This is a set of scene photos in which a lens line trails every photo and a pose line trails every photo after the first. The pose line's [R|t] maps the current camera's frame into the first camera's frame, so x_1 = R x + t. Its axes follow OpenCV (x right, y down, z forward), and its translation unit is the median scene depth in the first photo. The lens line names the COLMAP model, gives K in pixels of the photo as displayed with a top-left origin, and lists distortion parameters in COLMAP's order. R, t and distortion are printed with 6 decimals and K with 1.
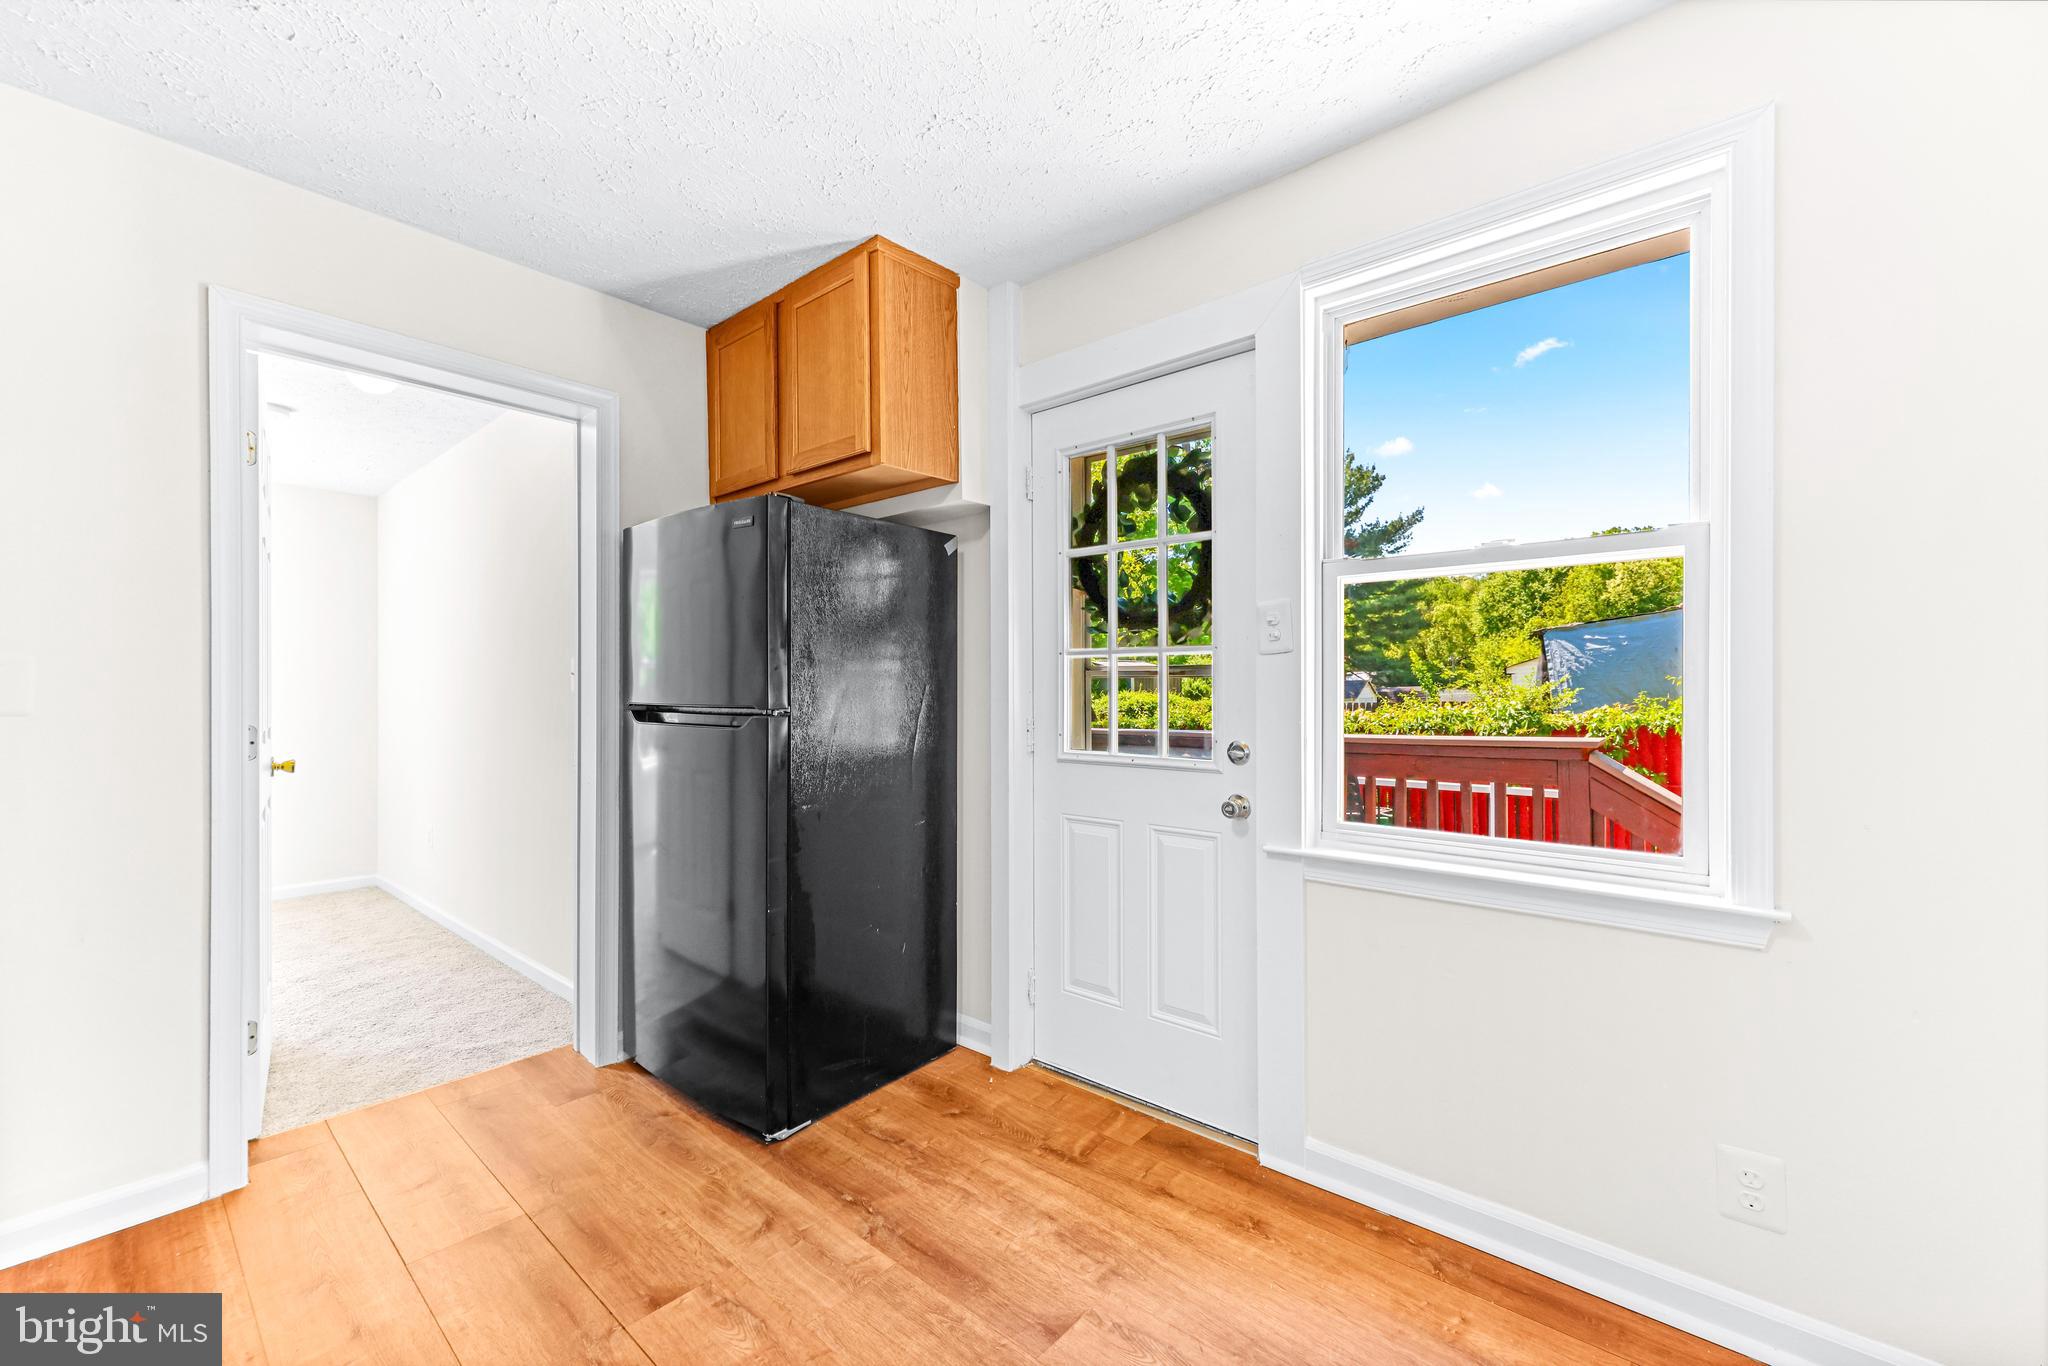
lens RADIAL K [[817.7, 0, 1014.7], [0, 817.7, 684.6], [0, 0, 1]] dist [0.000716, -0.000149]
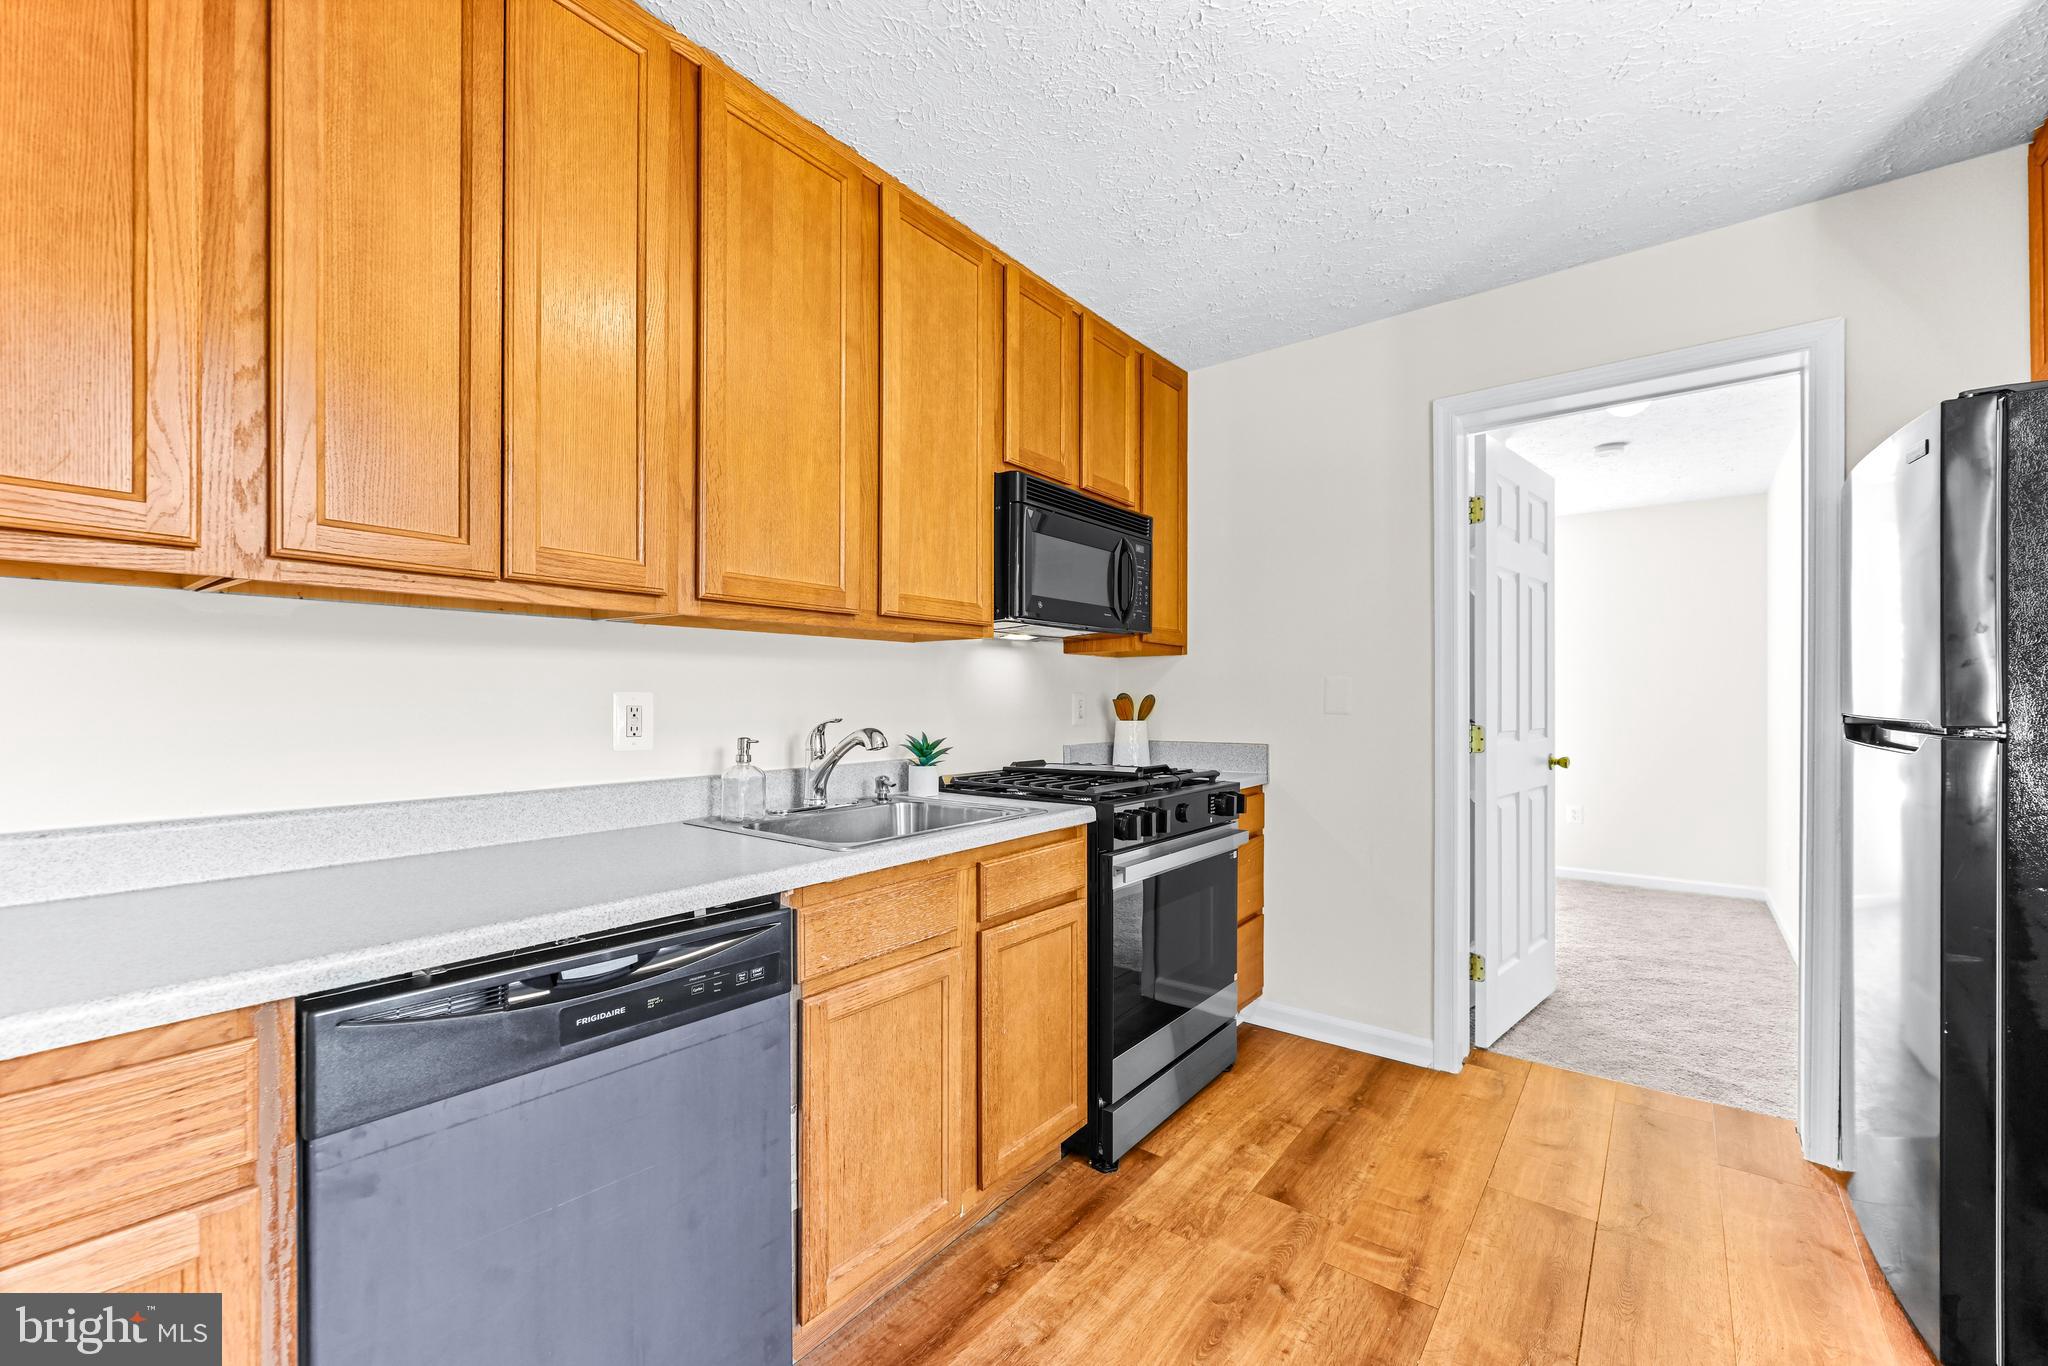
lens RADIAL K [[817.7, 0, 1023.6], [0, 817.7, 704.5], [0, 0, 1]] dist [0.000716, -0.000149]
pose [[0.050437, 0.007474, -0.998699, 0.266347], [0.014820, 0.999856, 0.008232, -0.005679], [0.998617, -0.015216, 0.050319, 0.186894]]
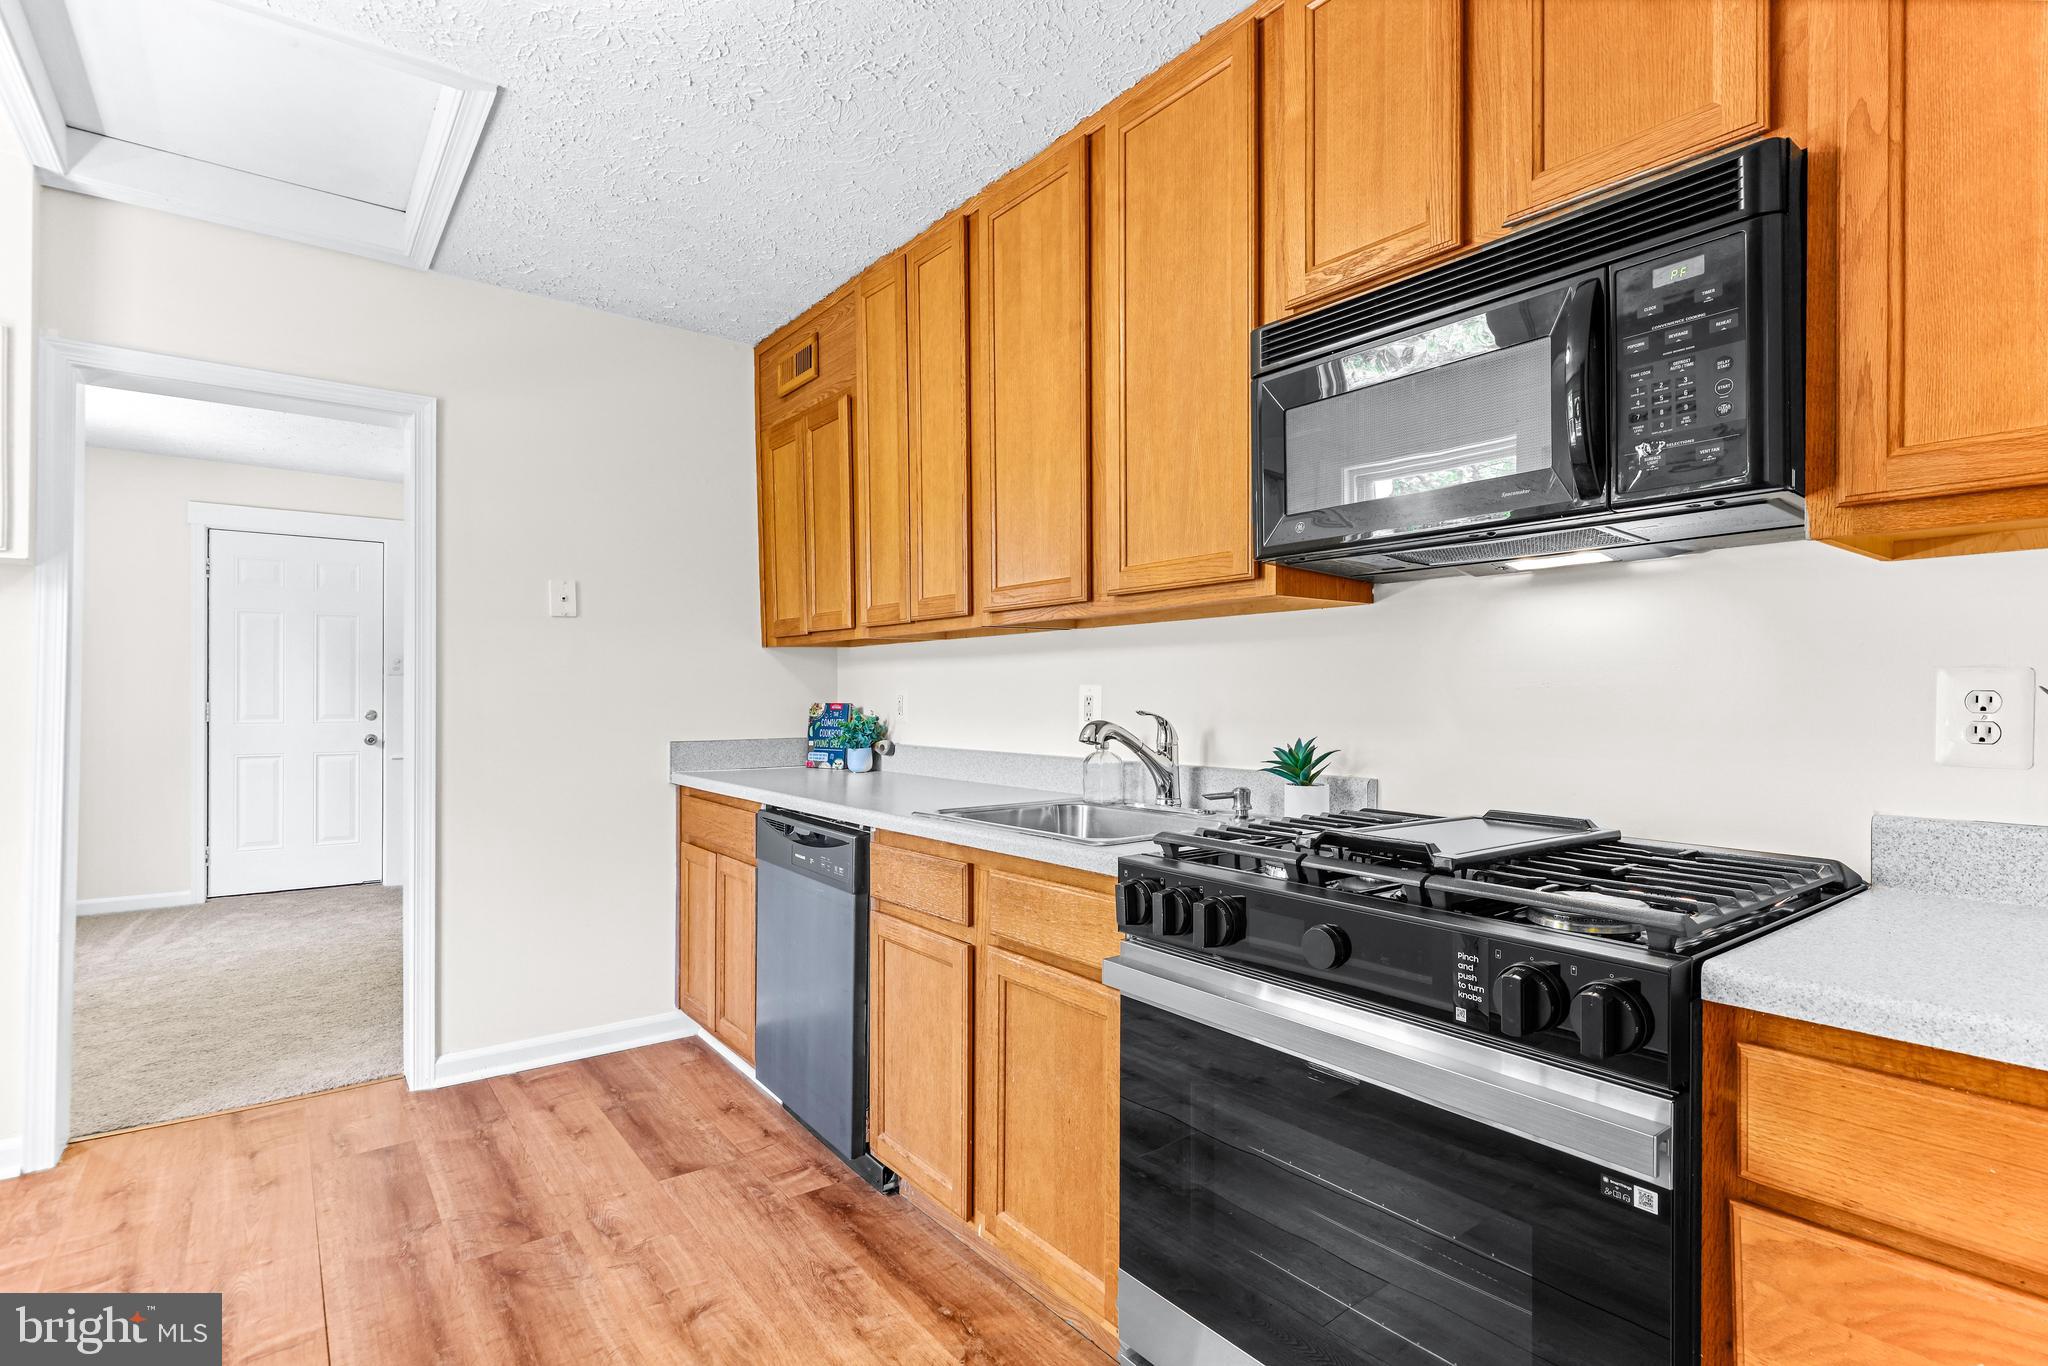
lens RADIAL K [[1004.5, 0, 1032.3], [0, 1004.5, 684.3], [0, 0, 1]] dist [0.001242, 0.000199]
pose [[-0.980127, 0.008205, 0.198203, -0.095578], [0.003626, 0.999718, -0.023457, 0.000377], [-0.198339, -0.022272, -0.979880, 0.497031]]
